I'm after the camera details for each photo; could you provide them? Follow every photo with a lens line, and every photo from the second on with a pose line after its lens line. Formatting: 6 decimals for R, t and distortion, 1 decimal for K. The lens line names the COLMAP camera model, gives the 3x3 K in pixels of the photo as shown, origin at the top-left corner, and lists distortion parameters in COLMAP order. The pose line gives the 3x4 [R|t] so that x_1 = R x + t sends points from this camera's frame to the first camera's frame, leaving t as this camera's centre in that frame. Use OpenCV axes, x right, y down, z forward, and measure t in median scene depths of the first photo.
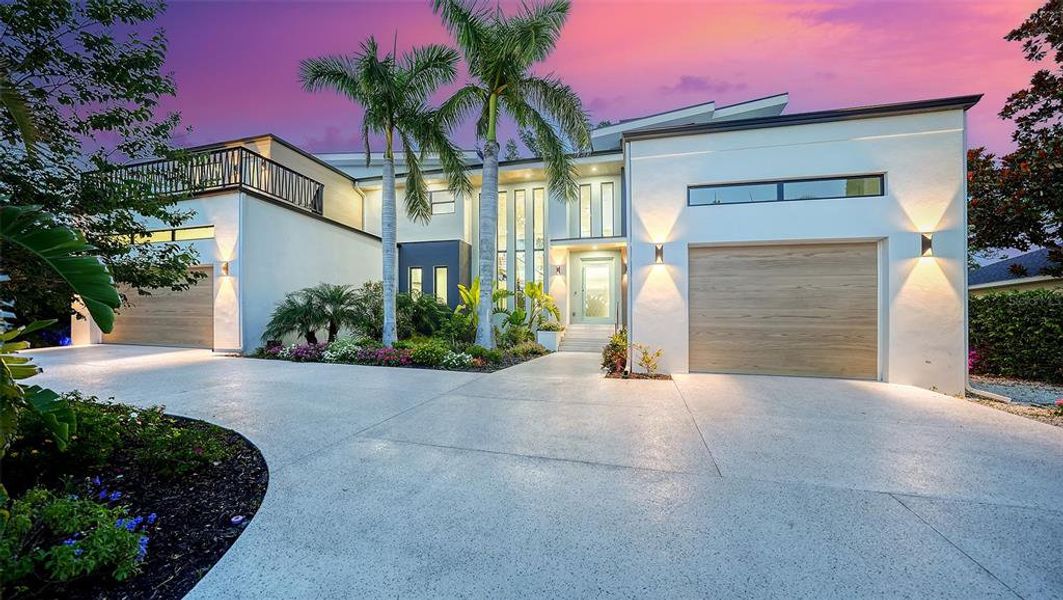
lens RADIAL K [[389.1, 0, 538.6], [0, 389.1, 307.2], [0, 0, 1]] dist [0.004930, -0.000424]
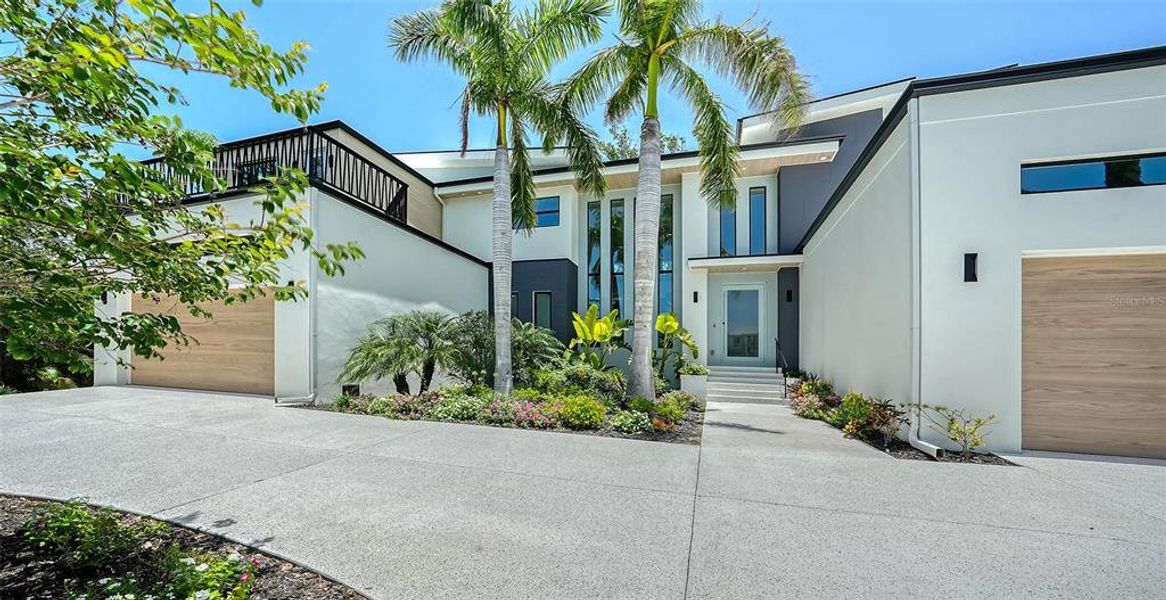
lens RADIAL K [[418.8, 0, 597.8], [0, 418.8, 353.5], [0, 0, 1]] dist [-0.000341, 0.000419]
pose [[0.999913, 0.012157, -0.005066, -0.191911], [-0.012009, 0.999529, 0.028223, -0.003412], [0.005407, -0.028160, 0.999589, 0.183511]]
